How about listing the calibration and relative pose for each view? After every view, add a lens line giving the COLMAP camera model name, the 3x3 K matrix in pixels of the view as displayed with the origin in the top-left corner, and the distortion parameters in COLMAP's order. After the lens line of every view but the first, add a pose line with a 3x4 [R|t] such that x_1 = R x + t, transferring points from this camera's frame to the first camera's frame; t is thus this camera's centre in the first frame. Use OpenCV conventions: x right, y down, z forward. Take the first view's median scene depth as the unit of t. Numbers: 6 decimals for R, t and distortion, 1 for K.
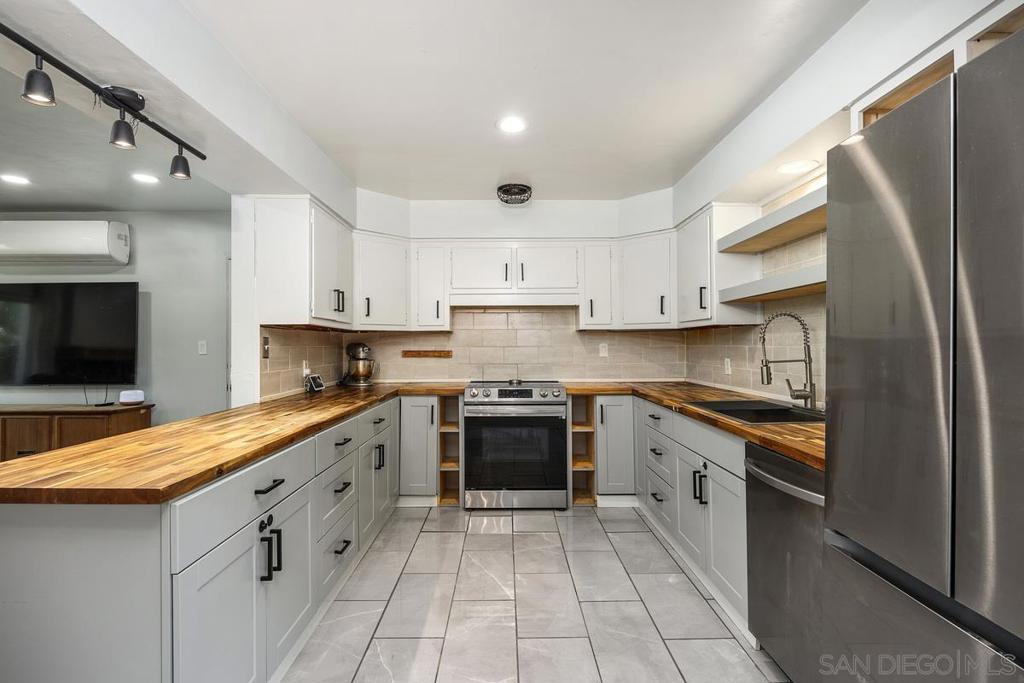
lens RADIAL K [[506.7, 0, 504.8], [0, 506.7, 341.8], [0, 0, 1]] dist [-0.005695, -0.000867]
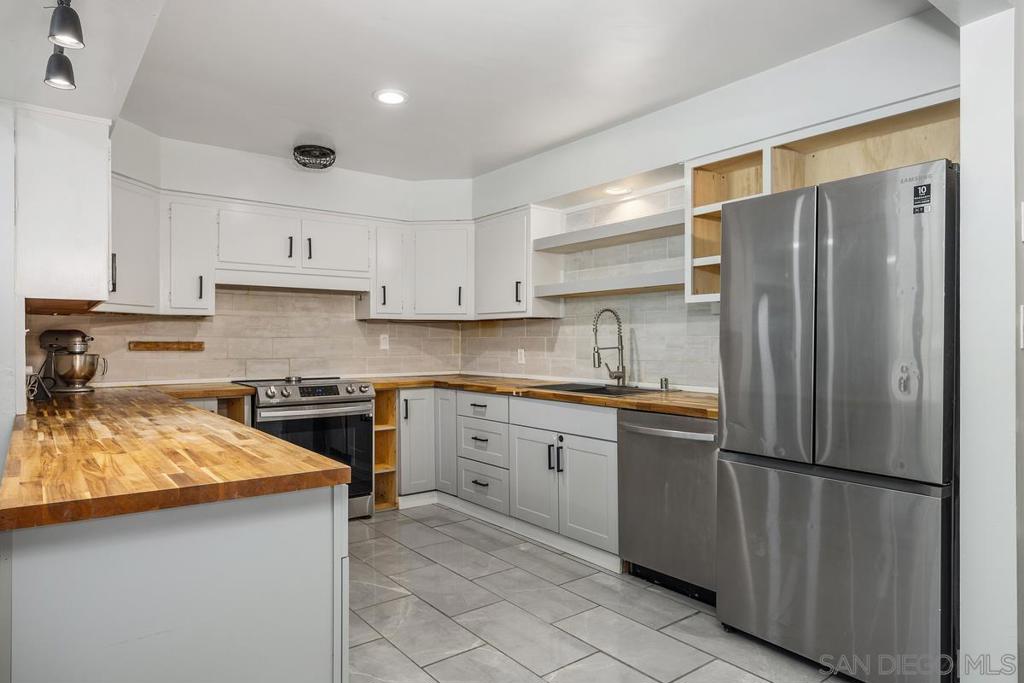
lens RADIAL K [[642.4, 0, 504.7], [0, 642.4, 342.8], [0, 0, 1]] dist [0.010871, 0.001349]
pose [[0.795393, 0.003491, 0.606084, -0.382015], [-0.007407, 0.999965, 0.003961, 0.013463], [-0.606049, -0.007640, 0.795391, -0.056624]]
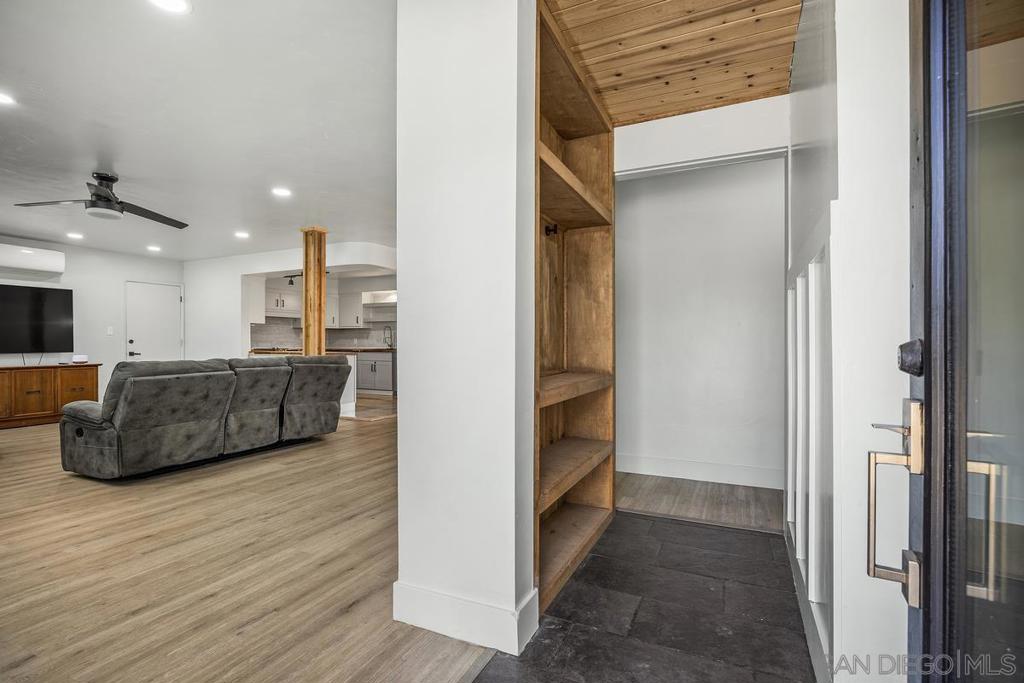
lens RADIAL K [[478.0, 0, 512.2], [0, 478.0, 341.8], [0, 0, 1]] dist [0.000566, -0.000011]
pose [[0.424895, 0.006939, 0.905216, -1.716136], [-0.008914, 0.999954, -0.003481, 0.050174], [-0.905199, -0.006590, 0.424937, -1.077333]]
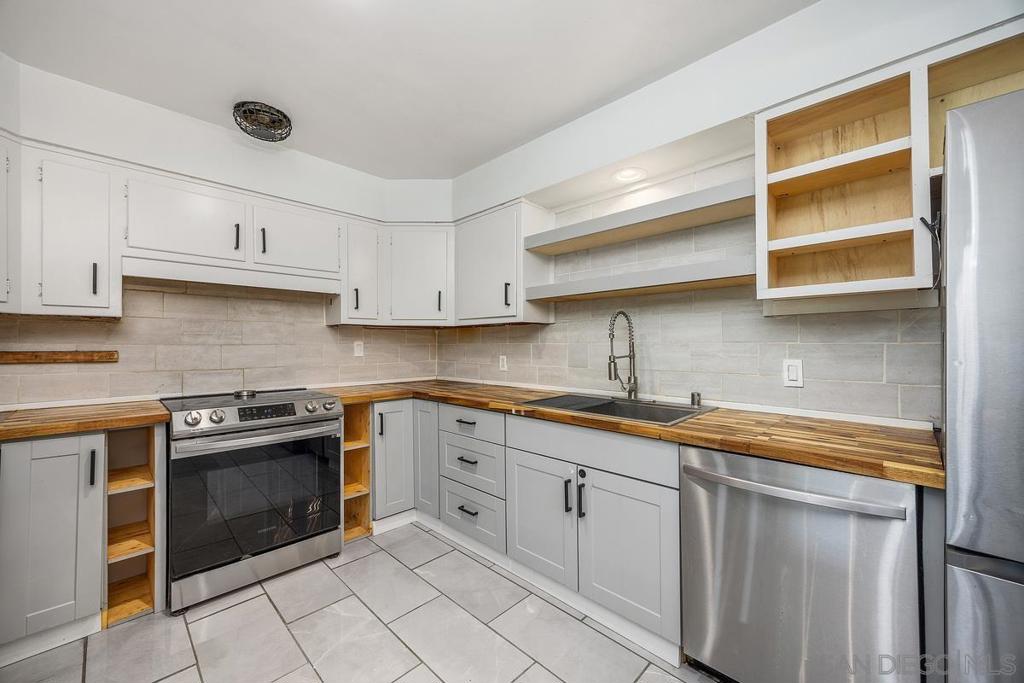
lens RADIAL K [[403.1, 0, 506.9], [0, 403.1, 344.2], [0, 0, 1]] dist [0.001857, -0.000186]
pose [[0.704922, 0.003712, 0.709276, -0.136298], [-0.004579, 0.999989, -0.000682, 0.008712], [-0.709270, -0.002767, 0.704931, 0.374811]]
